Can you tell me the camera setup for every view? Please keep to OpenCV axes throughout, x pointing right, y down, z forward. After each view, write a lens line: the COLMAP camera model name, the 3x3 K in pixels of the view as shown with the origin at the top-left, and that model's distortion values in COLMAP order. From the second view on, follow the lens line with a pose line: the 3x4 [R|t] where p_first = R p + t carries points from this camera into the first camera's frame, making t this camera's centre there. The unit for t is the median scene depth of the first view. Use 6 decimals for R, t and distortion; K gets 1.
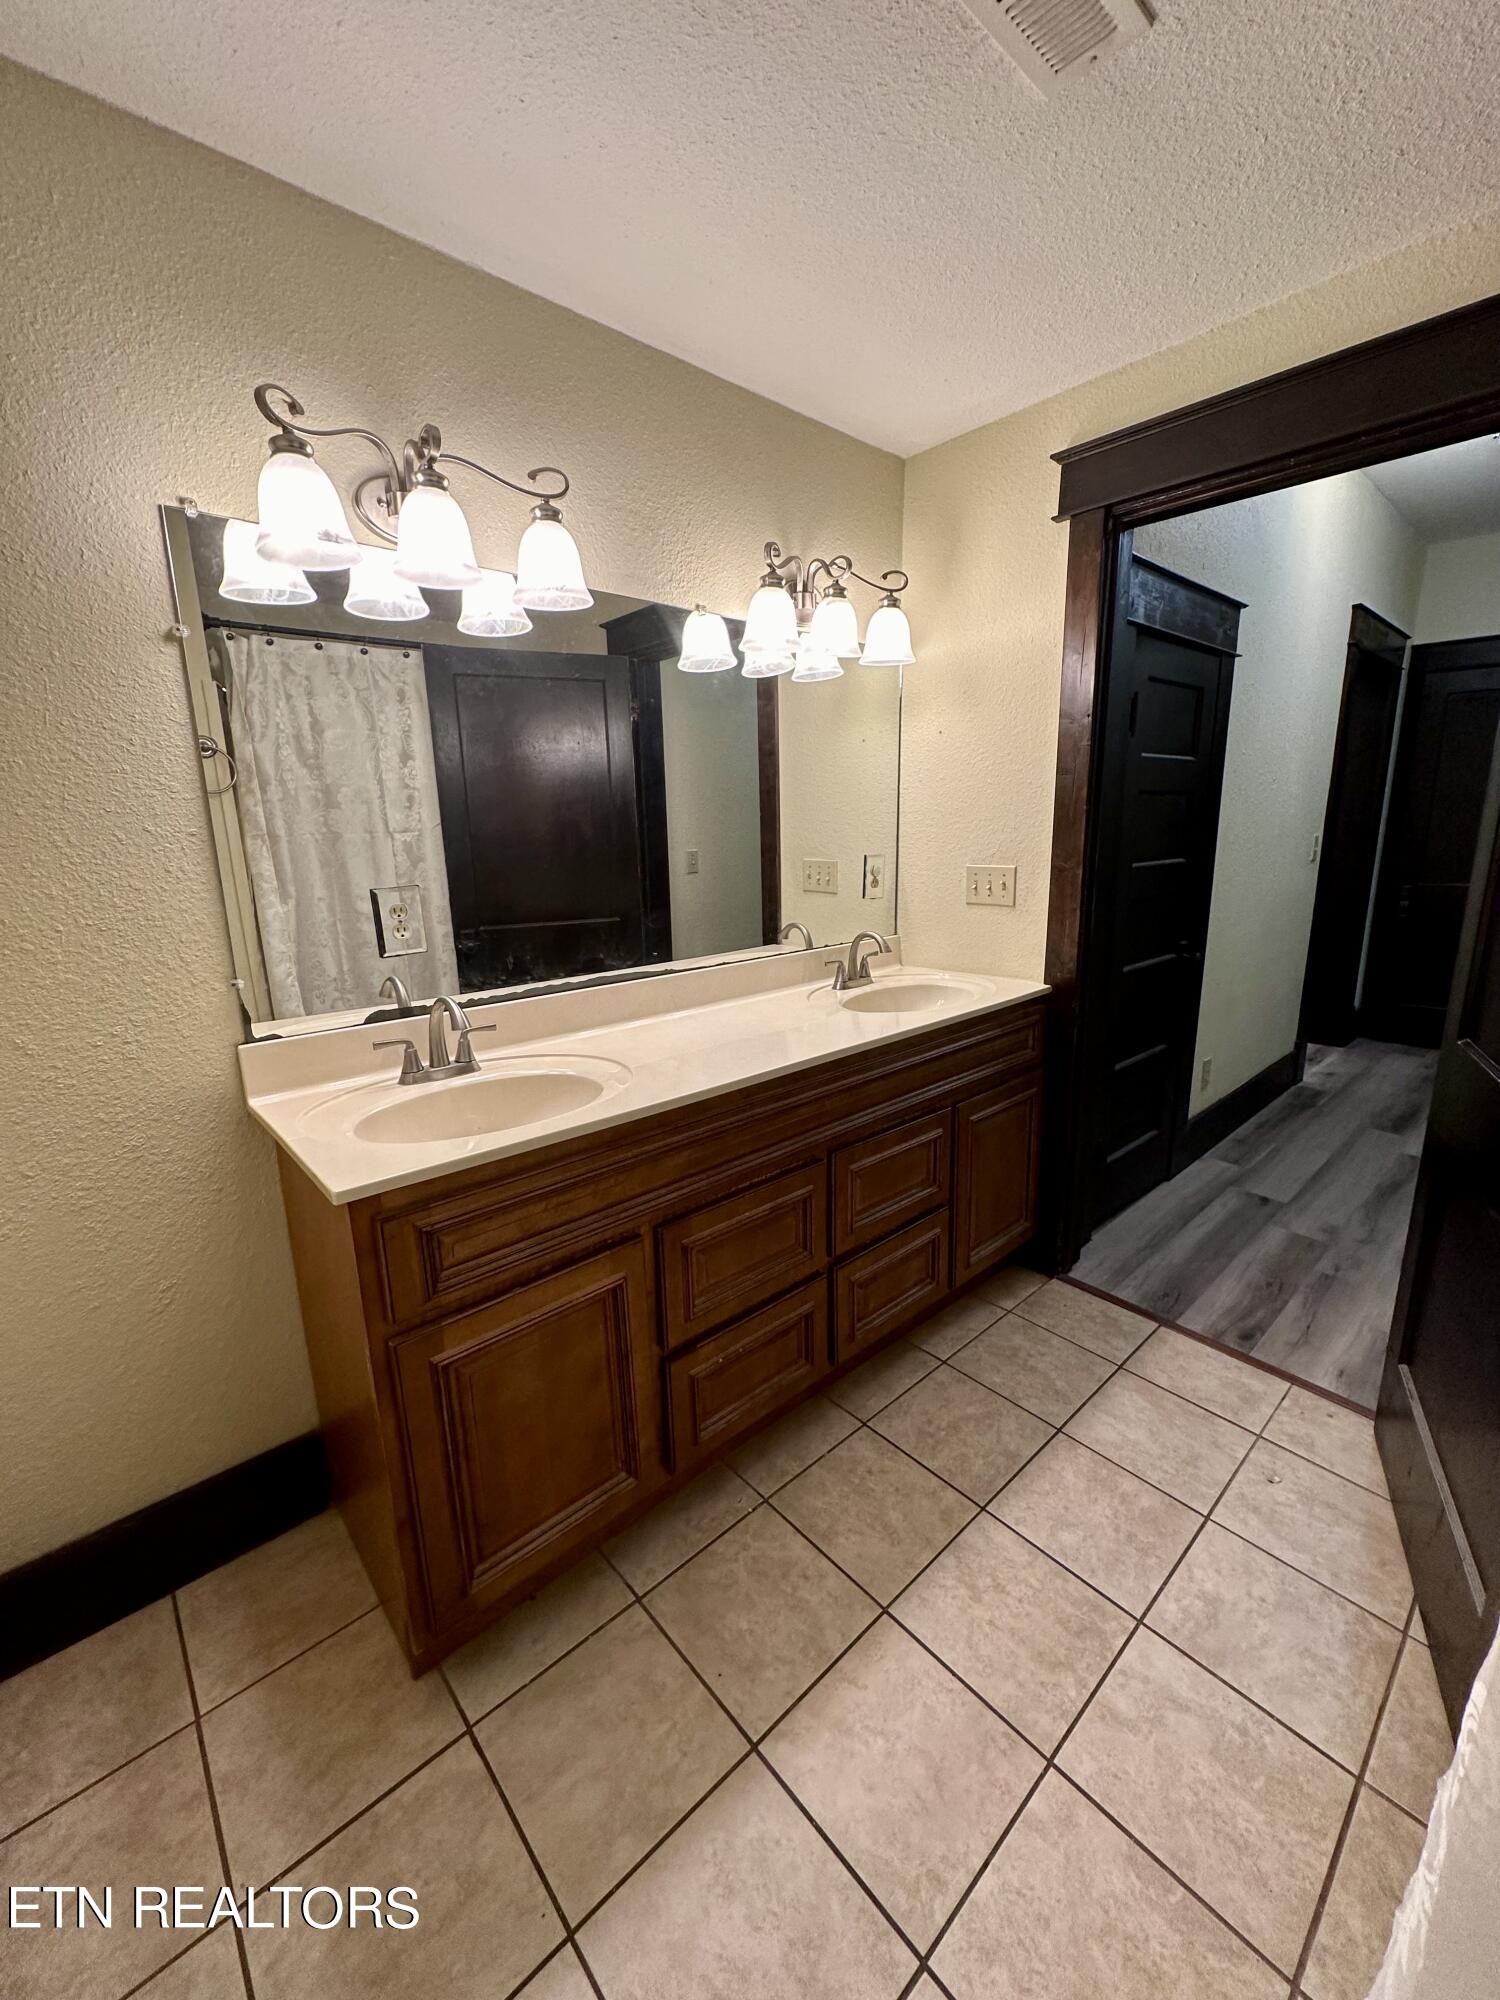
lens RADIAL K [[797.2, 0, 745.0], [0, 797.2, 997.0], [0, 0, 1]] dist [-0.003470, 0.000760]
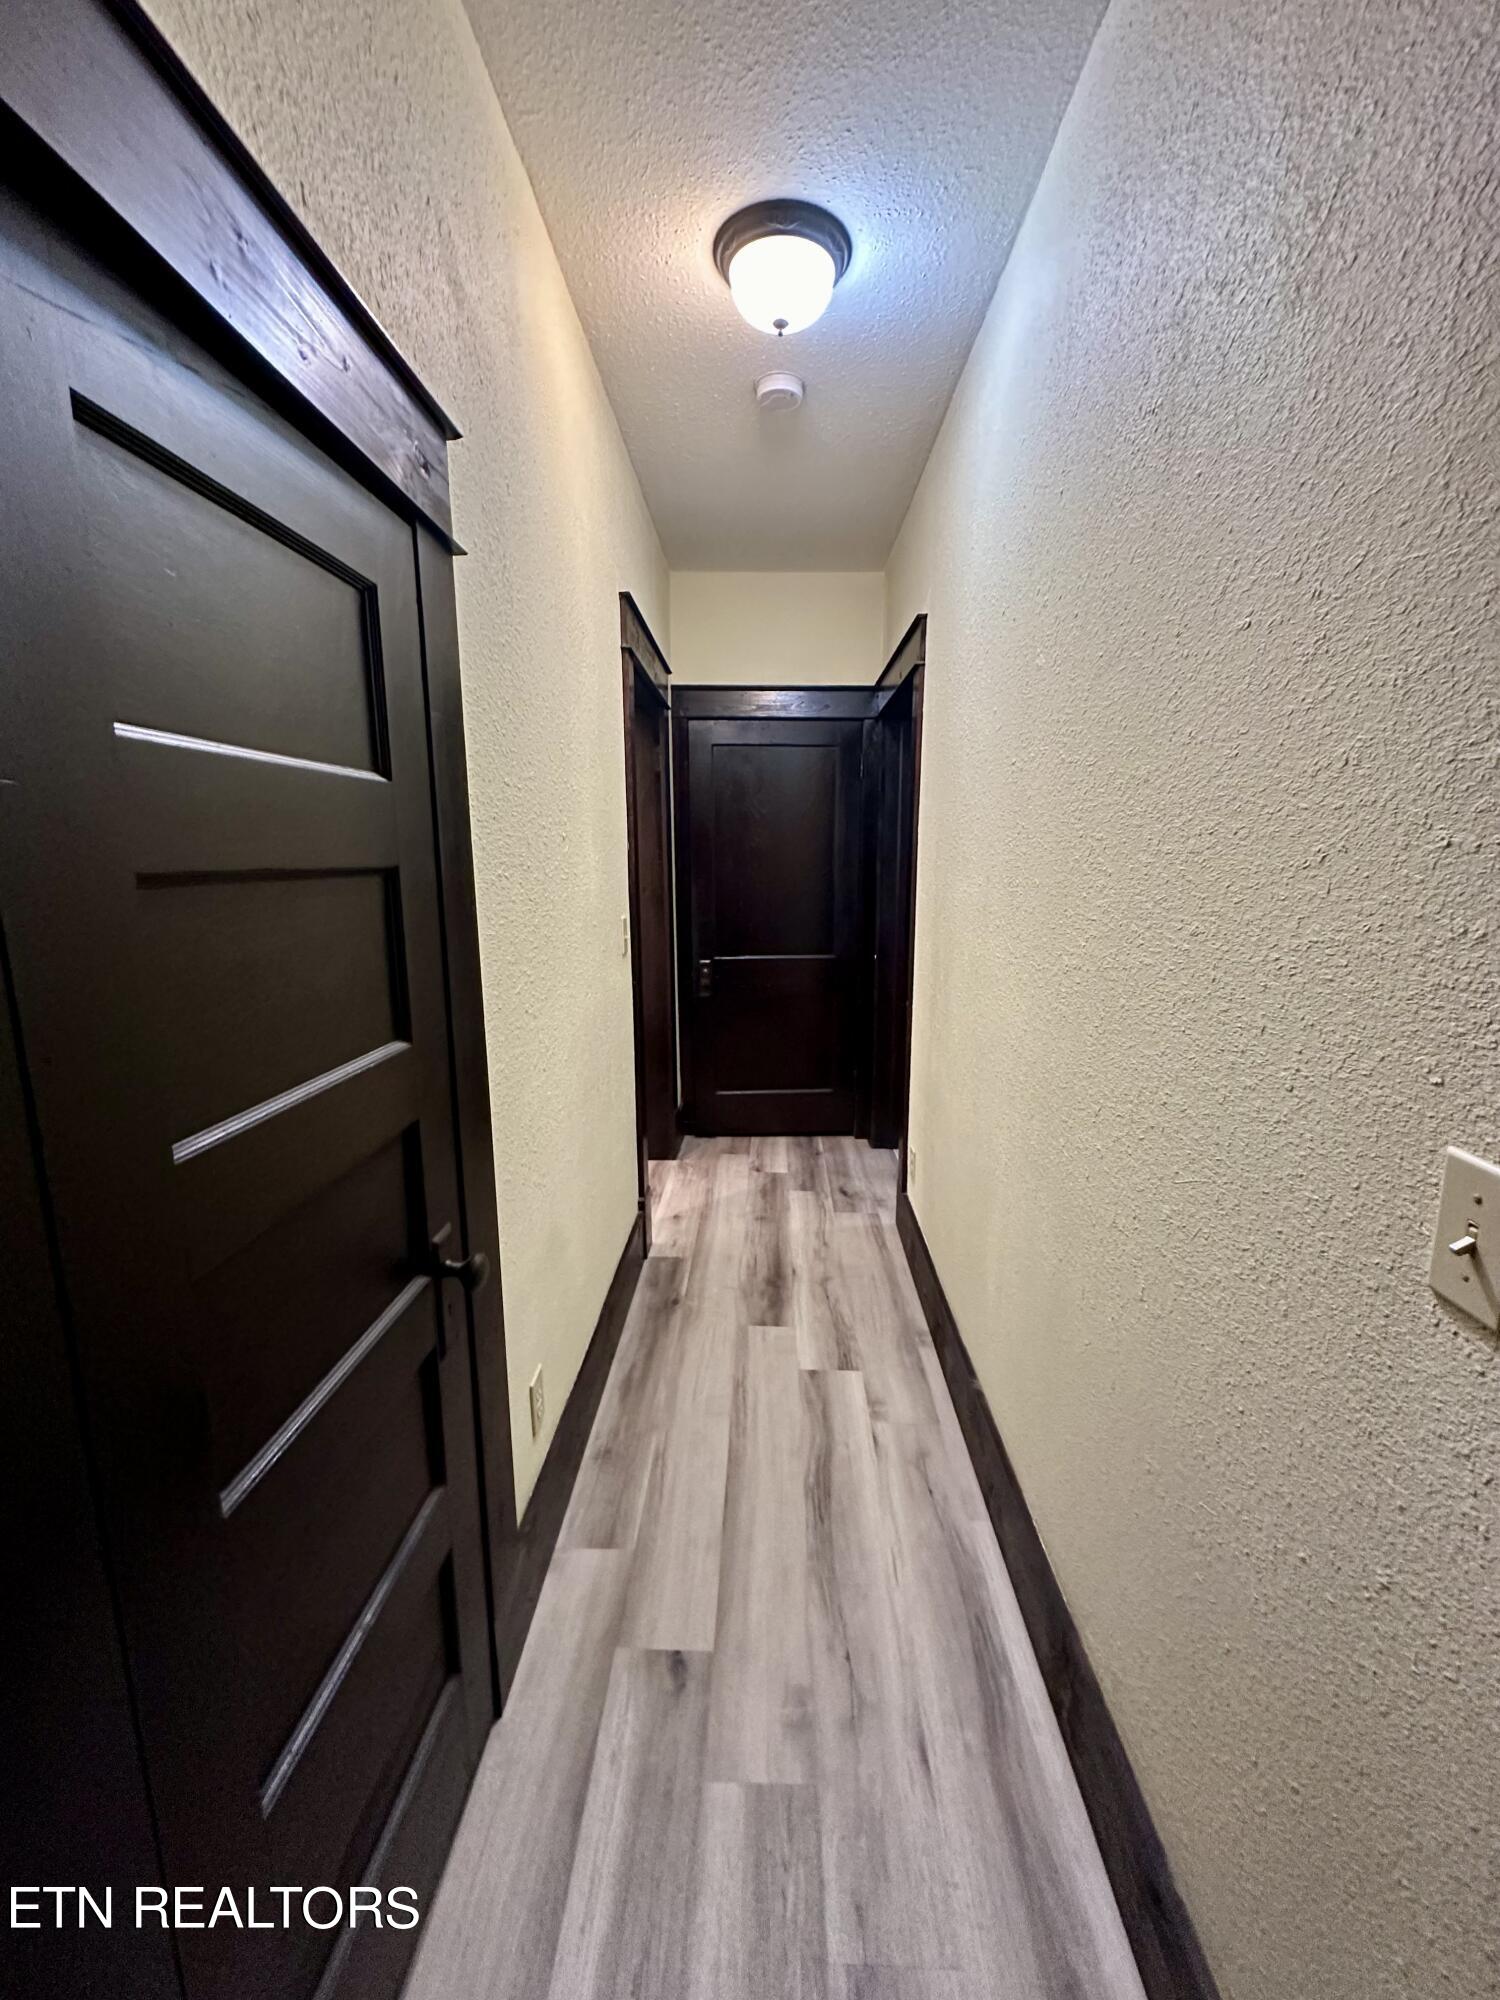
lens RADIAL K [[797.2, 0, 750.3], [0, 797.2, 1001.6], [0, 0, 1]] dist [-0.003470, 0.000760]
pose [[0.684994, -0.112407, 0.719825, 0.646145], [0.146299, 0.989123, 0.015240, -0.285994], [-0.713709, 0.094870, 0.693988, 1.012104]]
